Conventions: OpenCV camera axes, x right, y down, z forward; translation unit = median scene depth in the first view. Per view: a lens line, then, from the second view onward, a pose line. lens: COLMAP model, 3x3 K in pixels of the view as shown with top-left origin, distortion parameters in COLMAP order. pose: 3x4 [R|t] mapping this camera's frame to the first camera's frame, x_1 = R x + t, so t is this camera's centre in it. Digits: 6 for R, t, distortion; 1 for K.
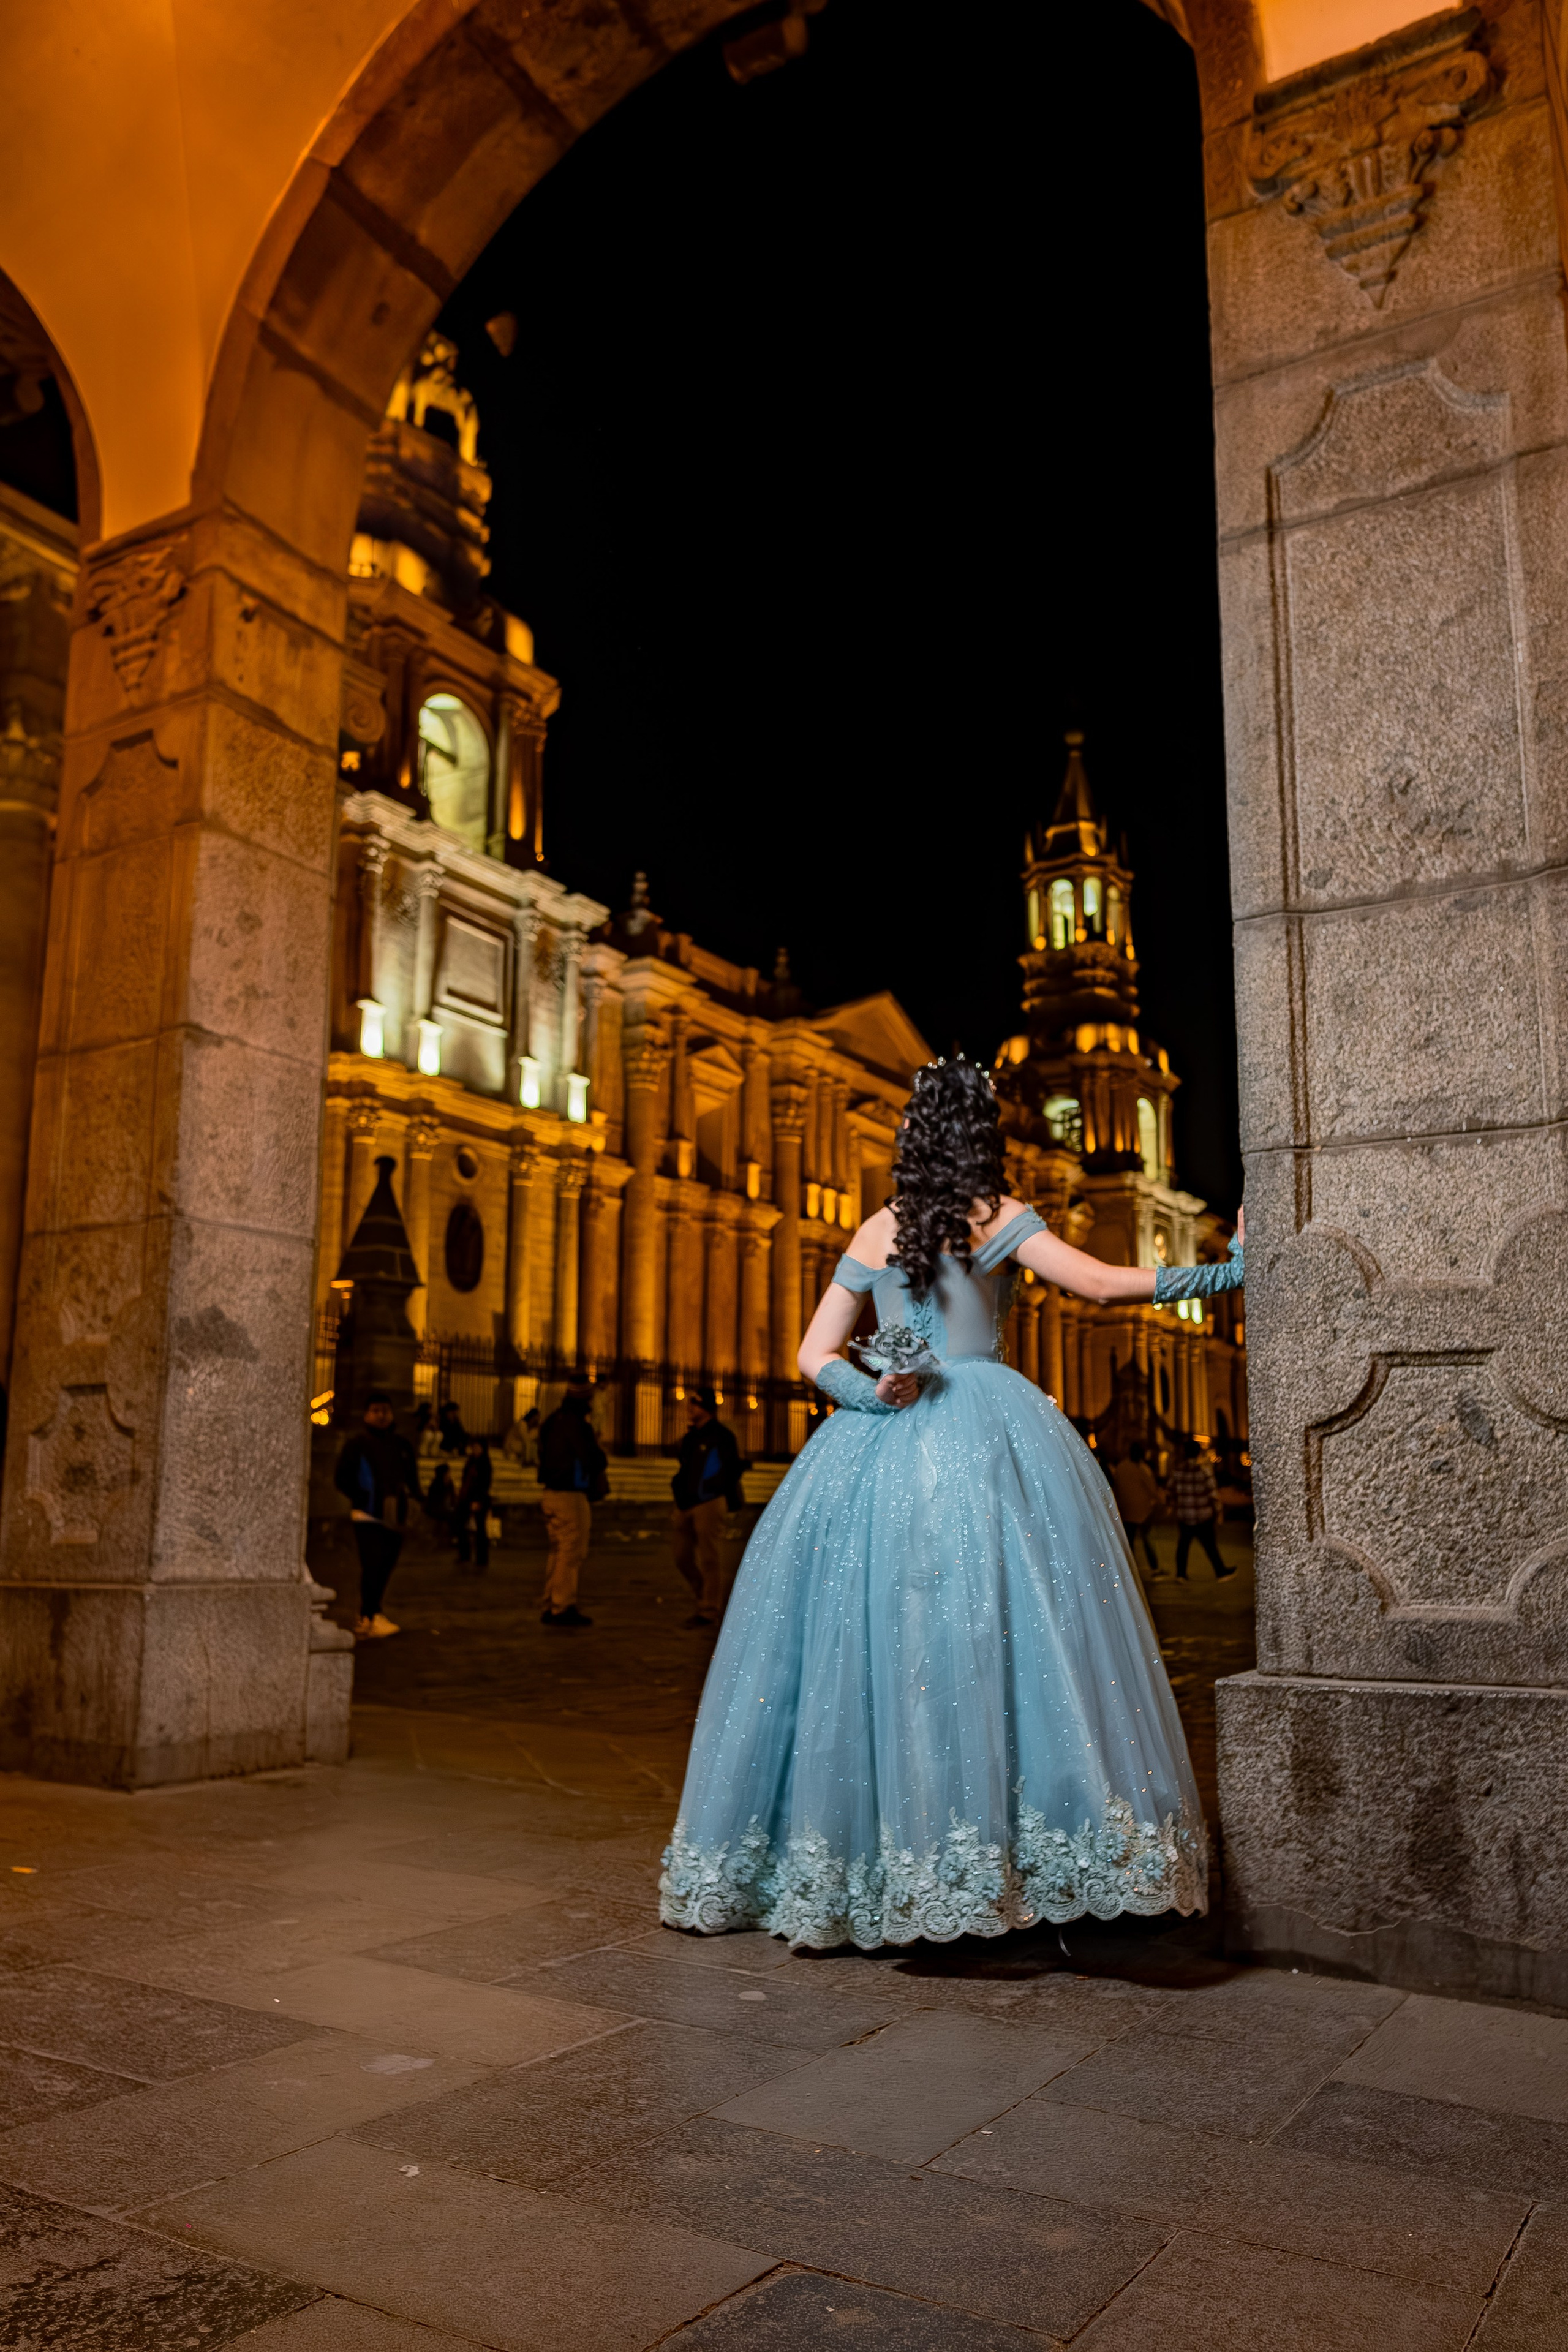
lens RADIAL K [[1729.3, 0, 828.4], [0, 1729.3, 1253.1], [0, 0, 1]] dist [-0.003869, 0.000736]
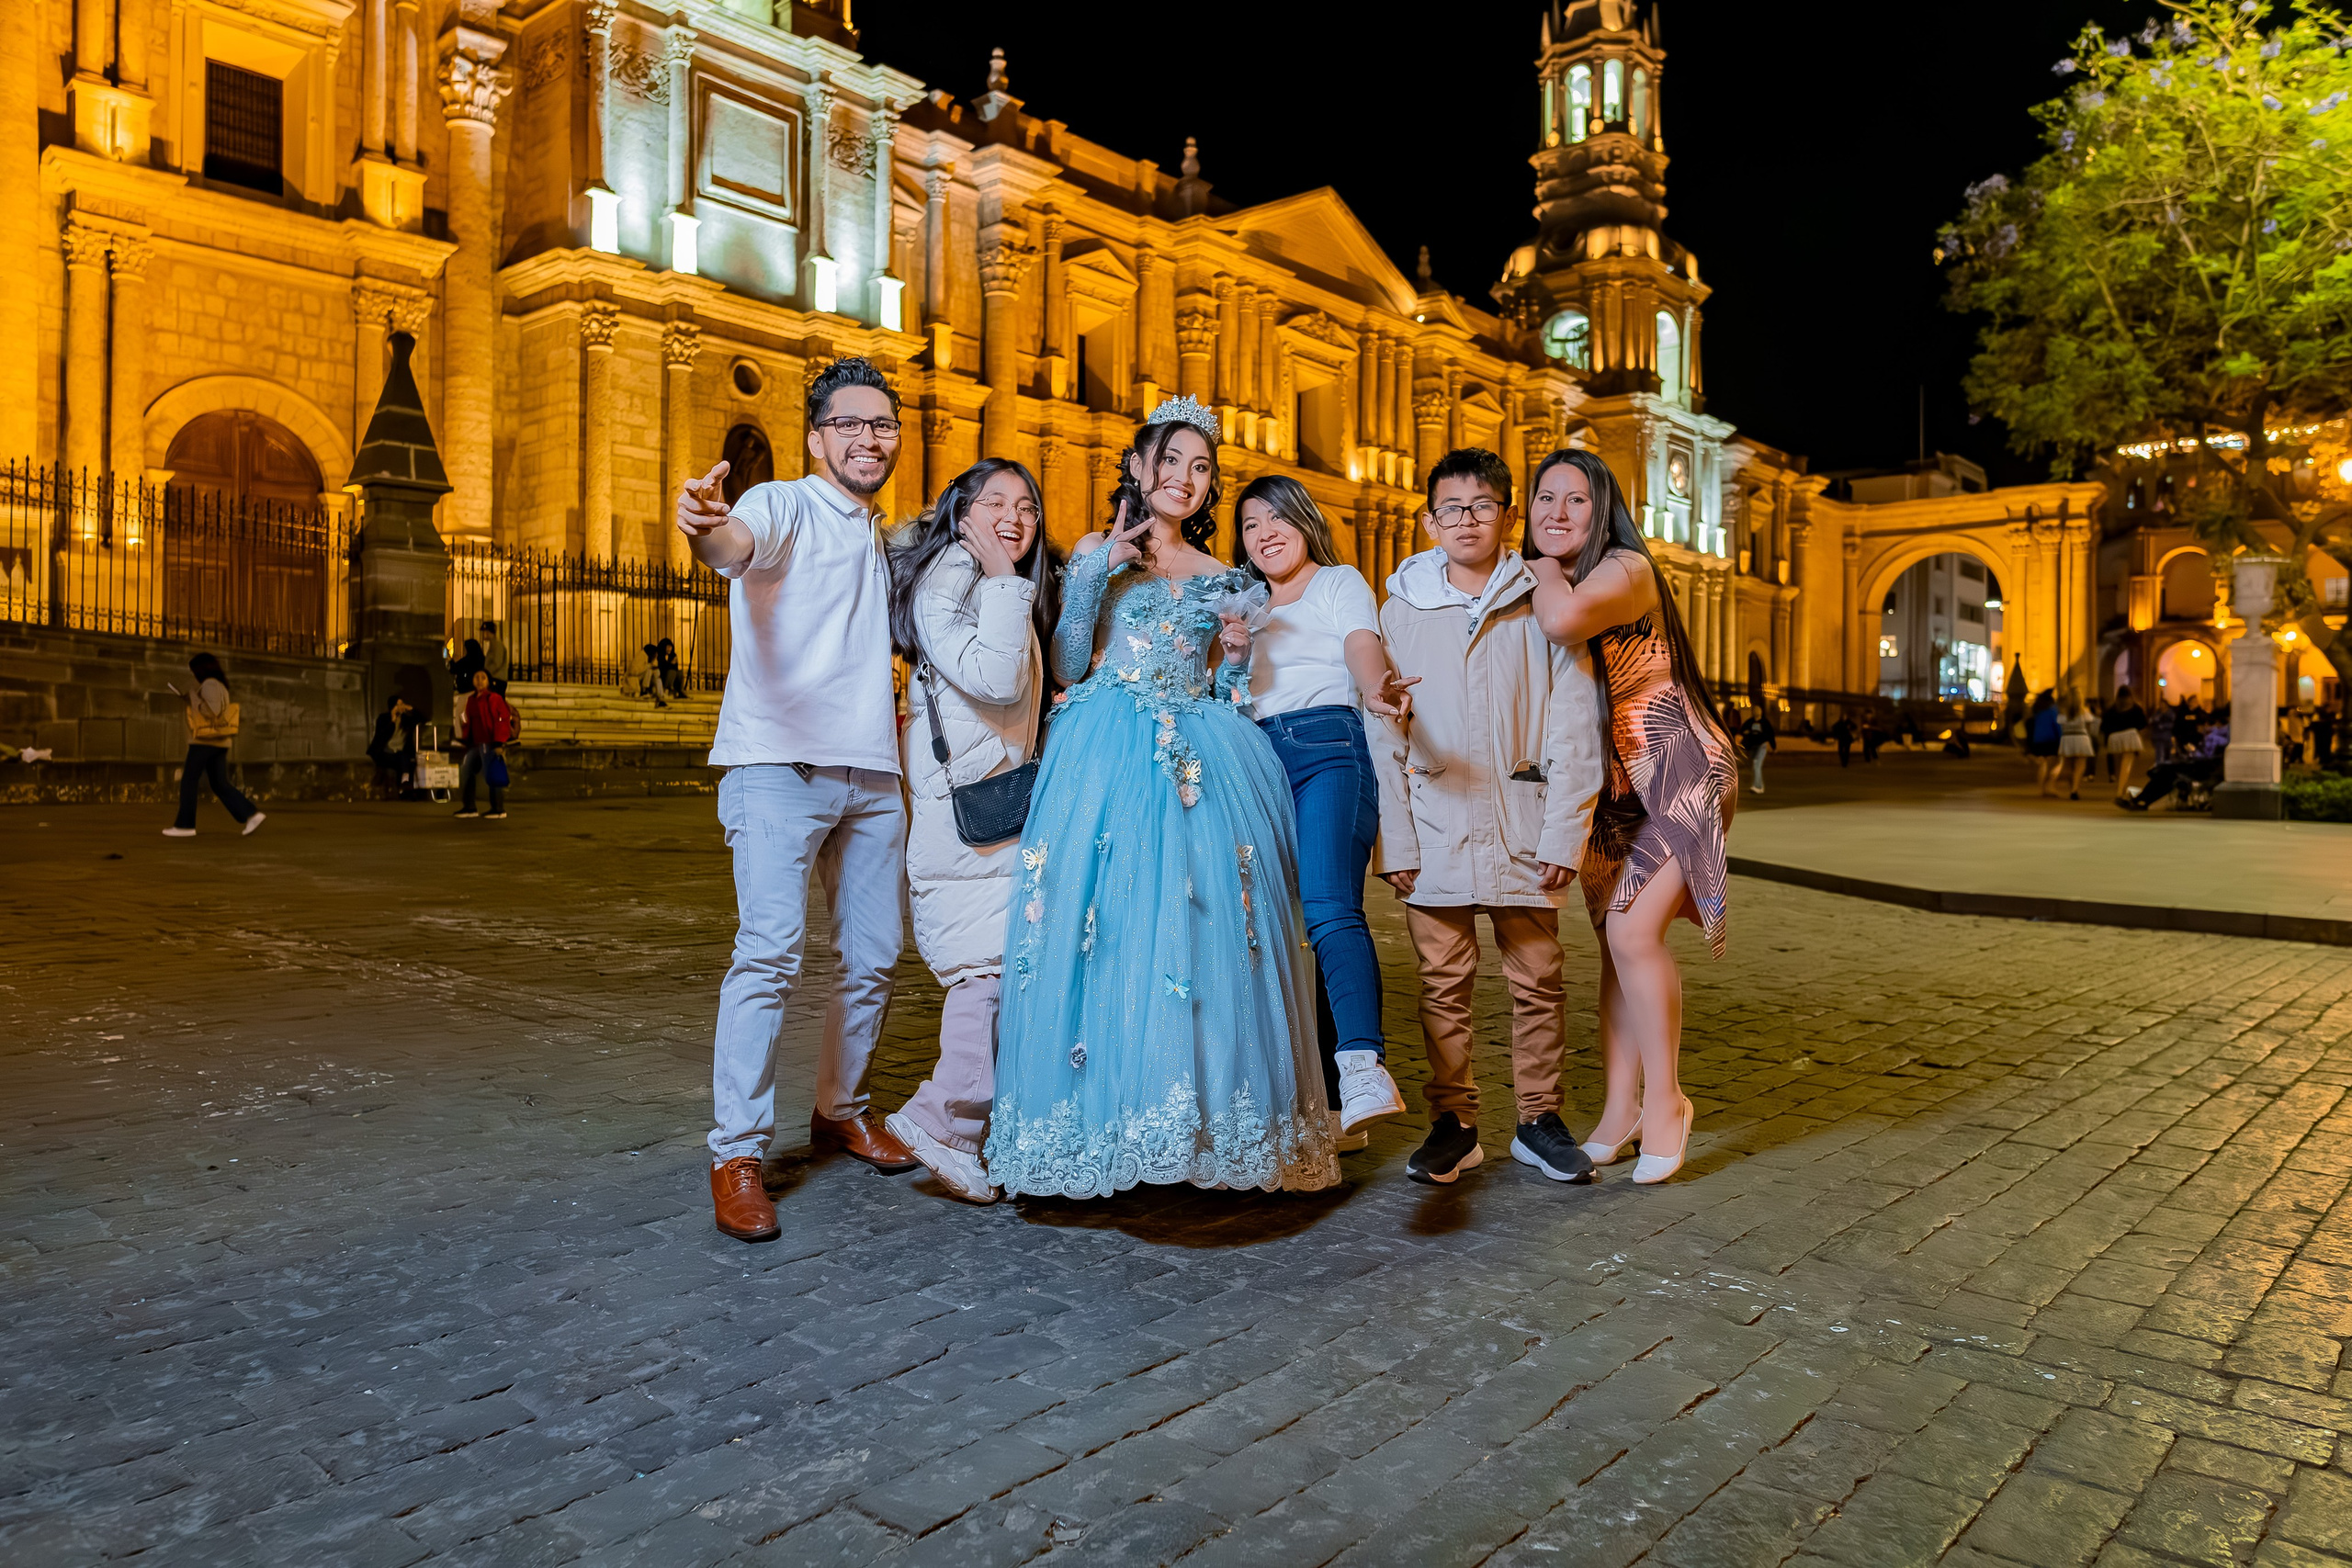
lens RADIAL K [[1622.8, 0, 1176.0], [0, 1622.8, 784.0], [0, 0, 1]] dist [-0.002606, -0.003032]
pose [[0.984772, 0.006050, -0.173746, 0.137215], [0.022381, 0.986667, 0.161206, 0.022437], [0.172405, -0.162640, 0.971506, 0.151124]]
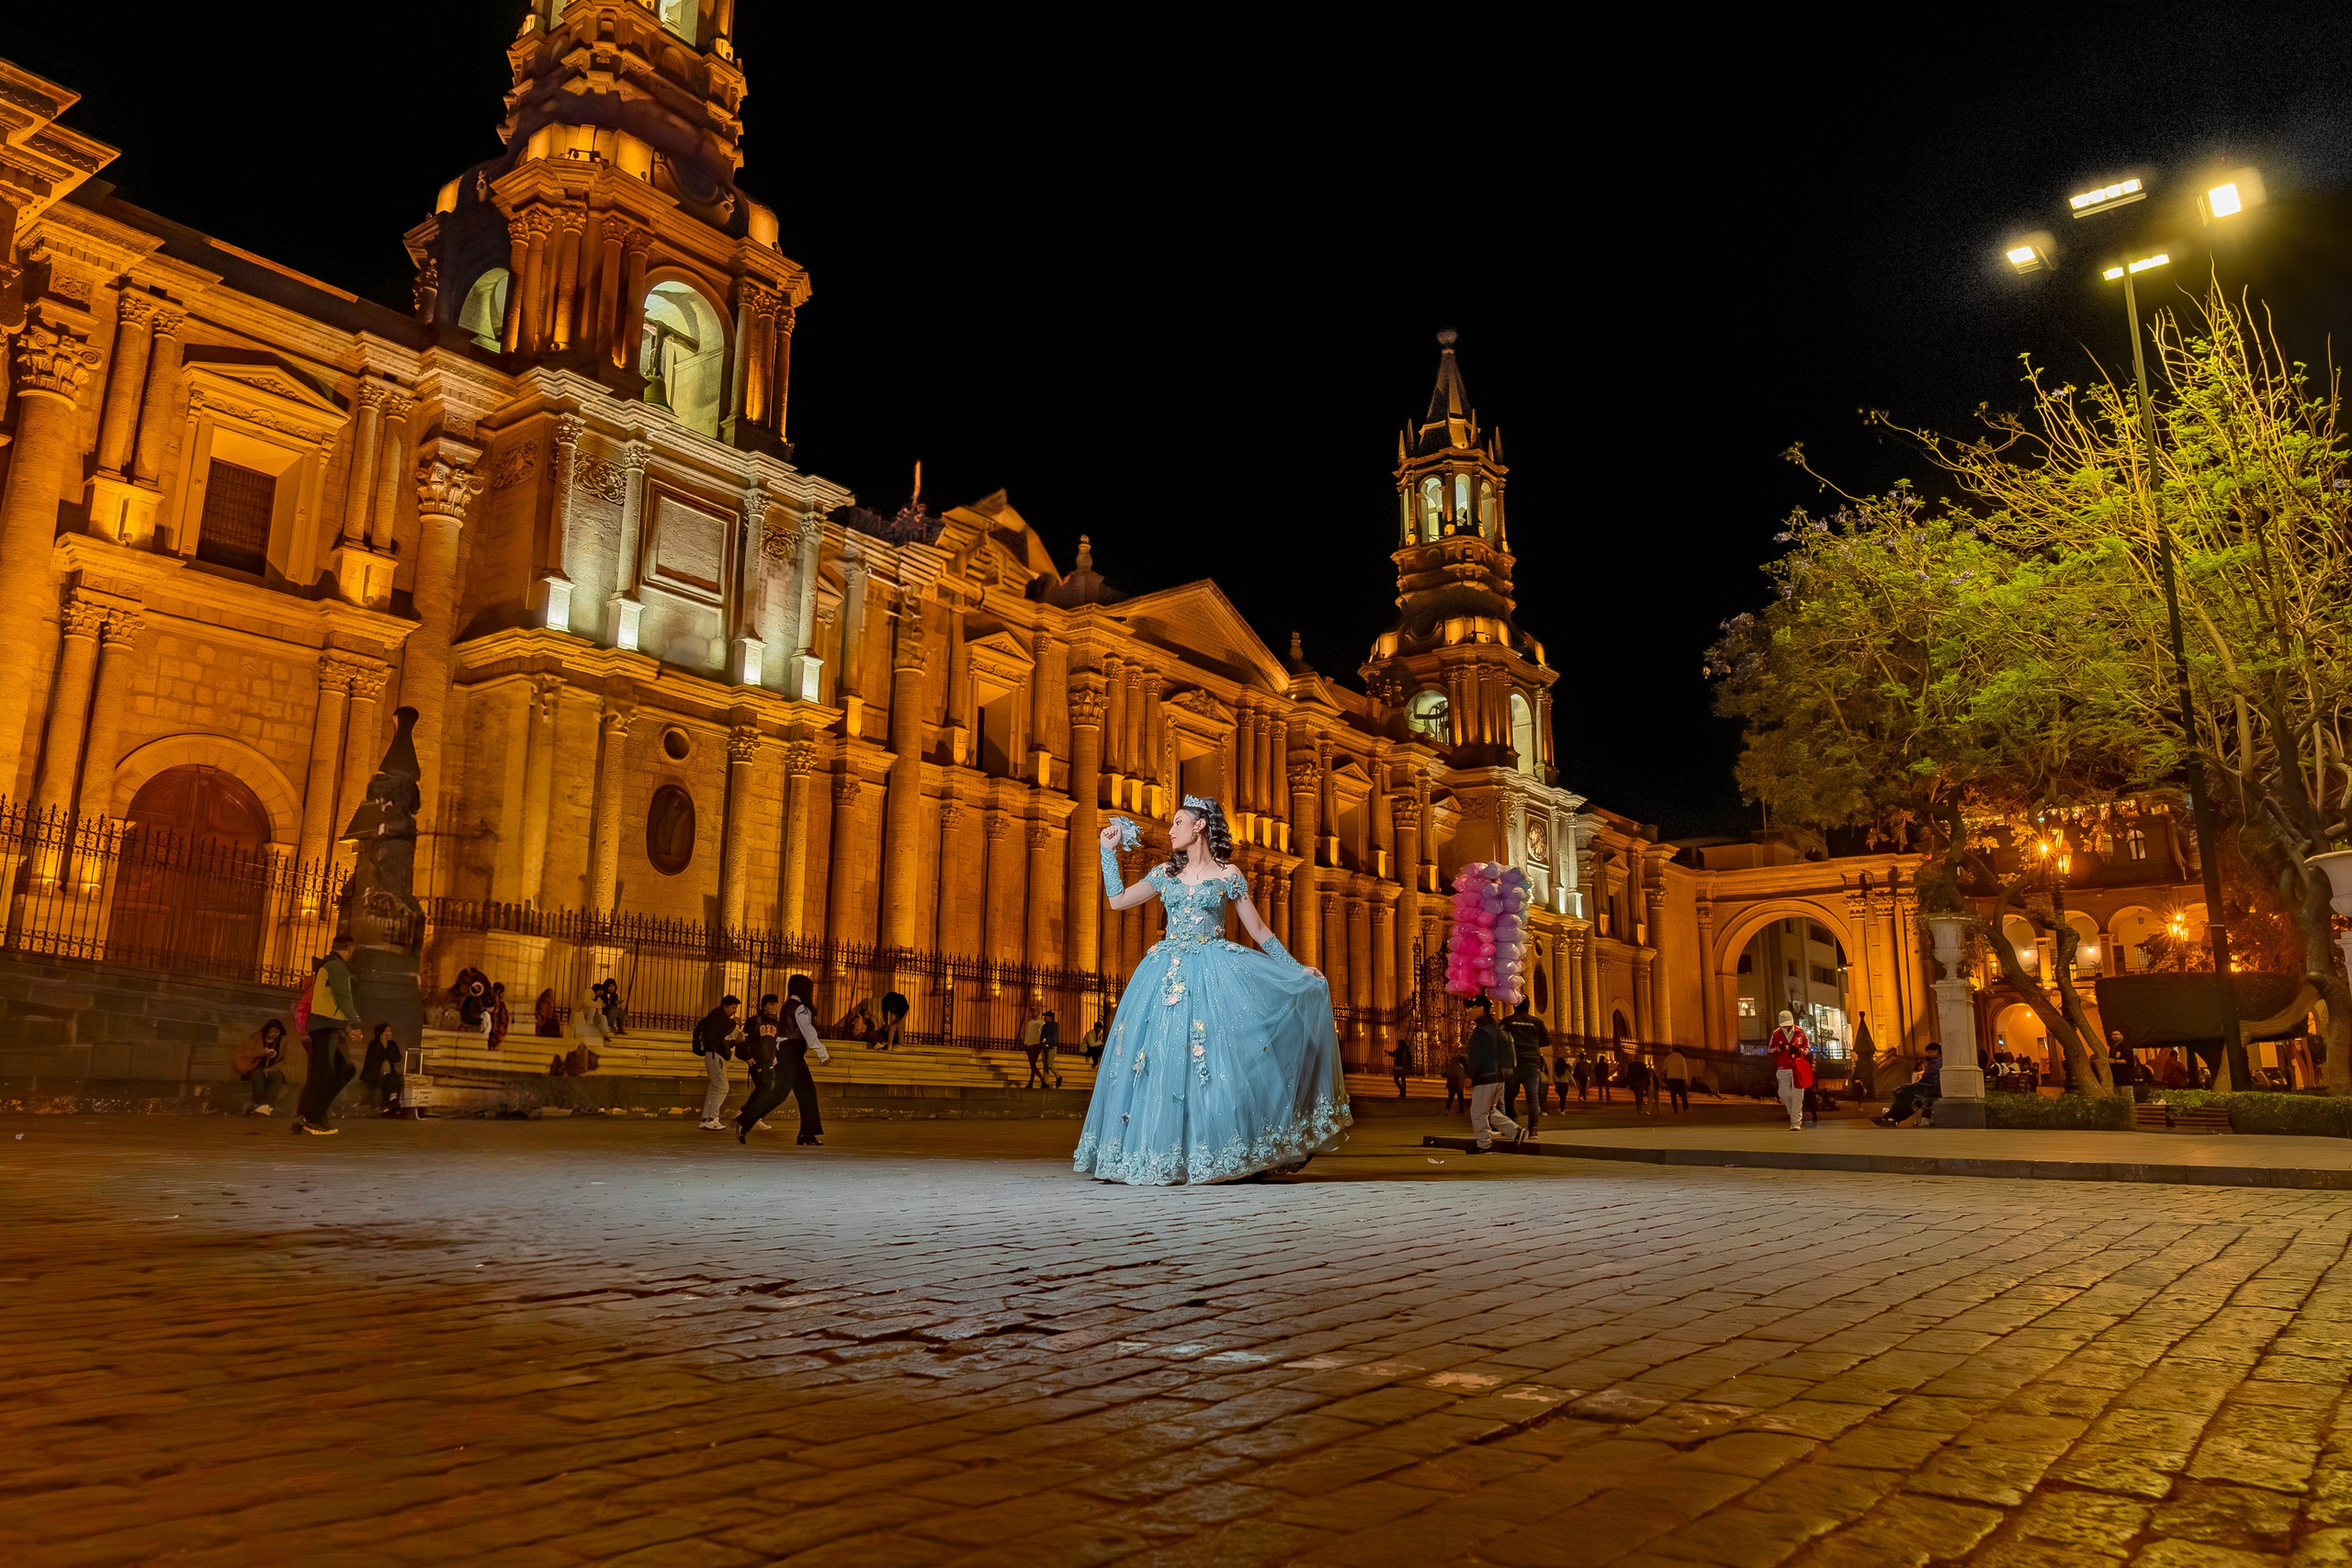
lens RADIAL K [[1673.8, 0, 1198.5], [0, 1673.8, 782.0], [0, 0, 1]] dist [-0.006836, 0.002056]
pose [[0.996301, -0.015451, -0.084530, 0.141292], [0.010747, 0.998383, -0.055825, 0.022485], [0.085256, 0.054710, 0.994856, 0.069450]]
